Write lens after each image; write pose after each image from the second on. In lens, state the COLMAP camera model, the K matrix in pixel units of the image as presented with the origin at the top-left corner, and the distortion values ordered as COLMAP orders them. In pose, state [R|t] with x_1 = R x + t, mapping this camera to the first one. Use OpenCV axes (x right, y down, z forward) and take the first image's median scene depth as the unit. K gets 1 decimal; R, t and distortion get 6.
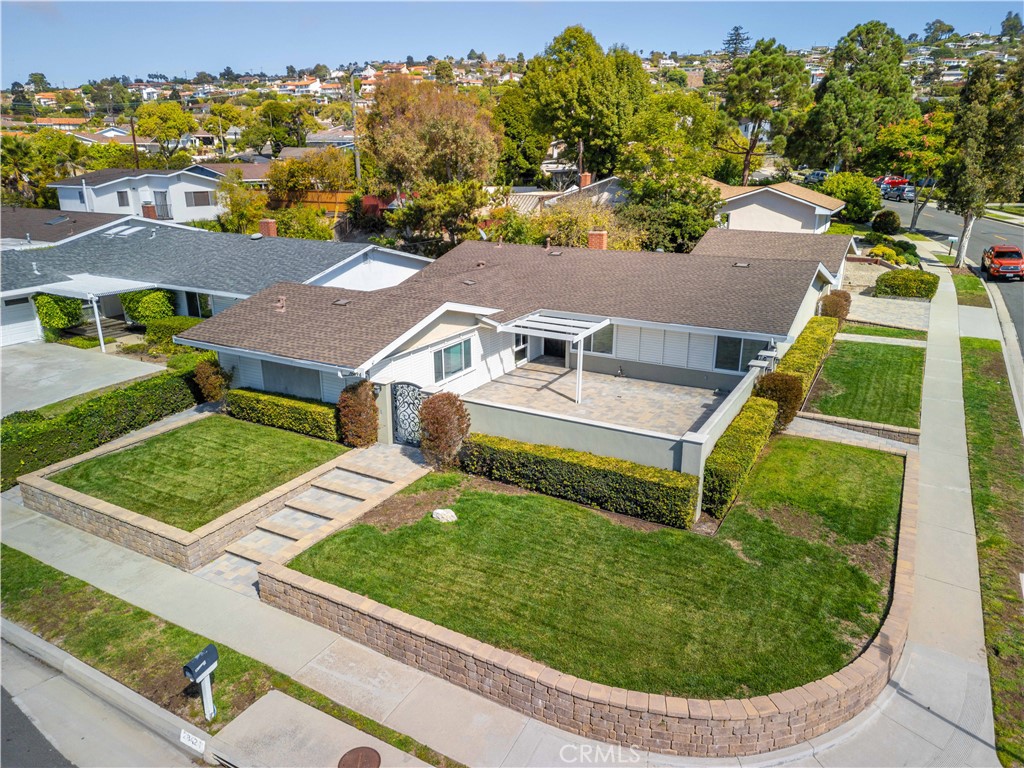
lens RADIAL K [[713.5, 0, 506.5], [0, 713.5, 381.9], [0, 0, 1]] dist [0.081908, -0.081448]
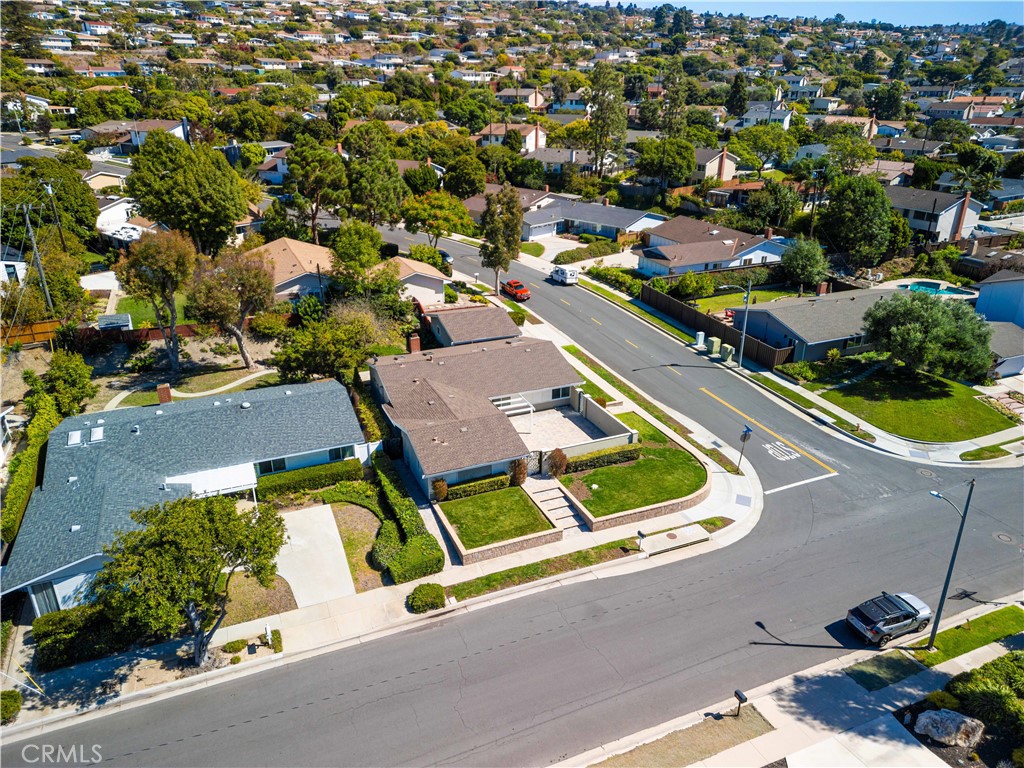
lens RADIAL K [[713.5, 0, 506.5], [0, 713.5, 381.9], [0, 0, 1]] dist [0.081908, -0.081448]
pose [[0.606982, -0.308735, 0.732295, -1.572802], [0.236385, 0.949888, 0.204537, -0.615610], [-0.758746, 0.048953, 0.649545, -0.446481]]
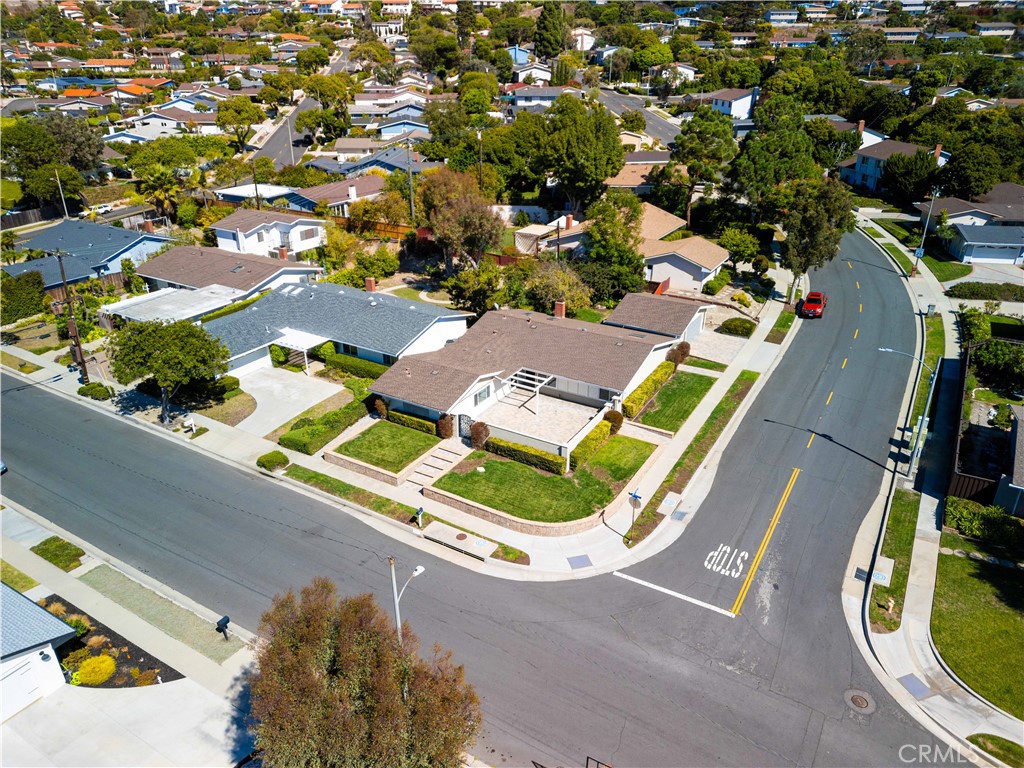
lens RADIAL K [[713.5, 0, 506.5], [0, 713.5, 381.9], [0, 0, 1]] dist [0.081908, -0.081448]
pose [[0.999651, 0.011938, -0.023557, 0.055338], [-0.008758, 0.991376, 0.130758, -0.367187], [0.024915, -0.130506, 0.991134, -1.227748]]
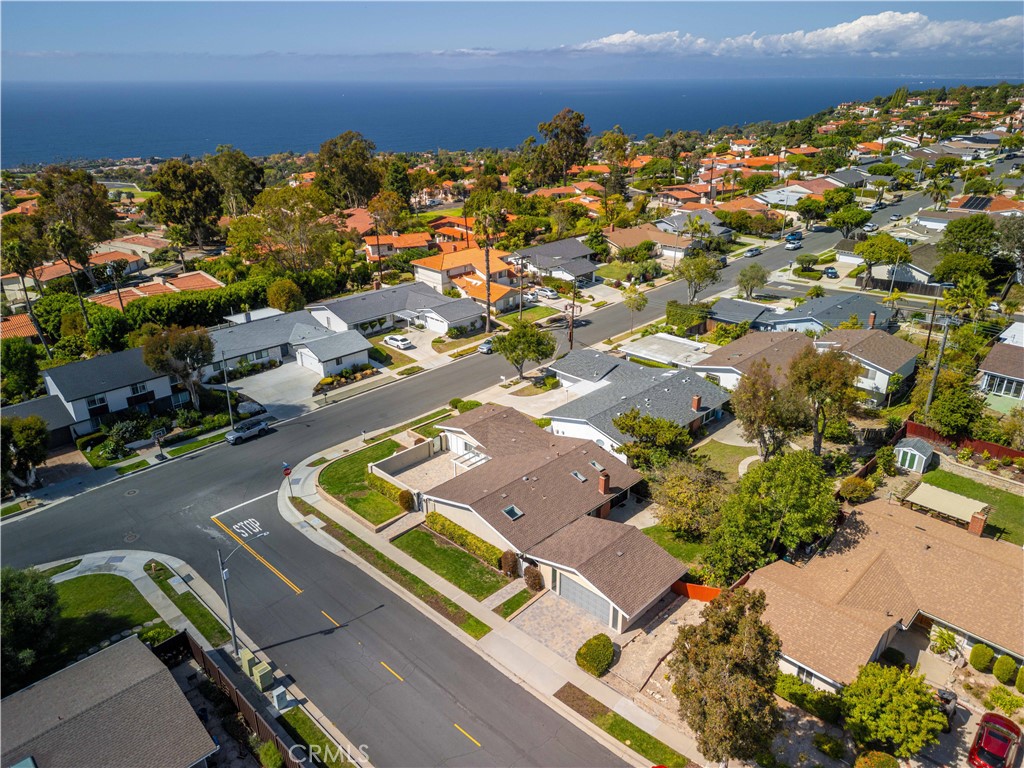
lens RADIAL K [[713.5, 0, 506.5], [0, 713.5, 381.9], [0, 0, 1]] dist [0.081908, -0.081448]
pose [[-0.265613, 0.381952, -0.885191, 2.401578], [-0.279872, 0.848083, 0.449919, -1.642862], [0.922563, 0.367244, -0.118364, 1.361116]]
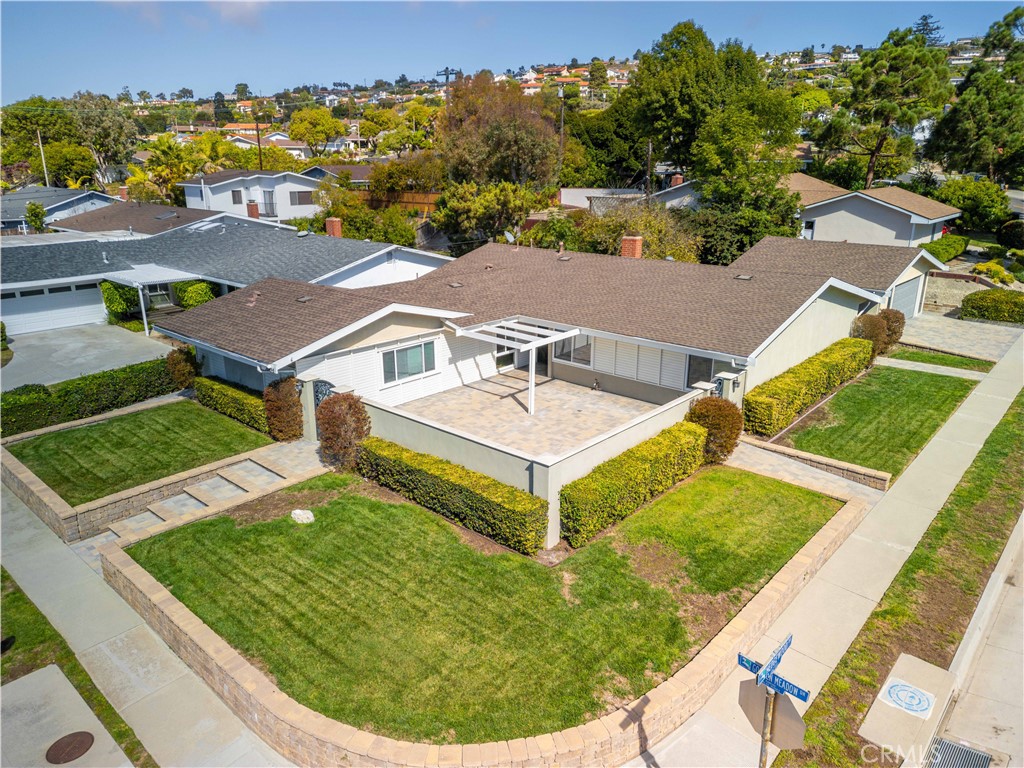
lens RADIAL K [[713.5, 0, 506.5], [0, 713.5, 381.9], [0, 0, 1]] dist [0.081908, -0.081448]
pose [[0.976833, 0.065594, -0.203703, 0.258233], [-0.066032, 0.997807, 0.004652, -0.015947], [0.203561, 0.008907, 0.979022, 0.049037]]
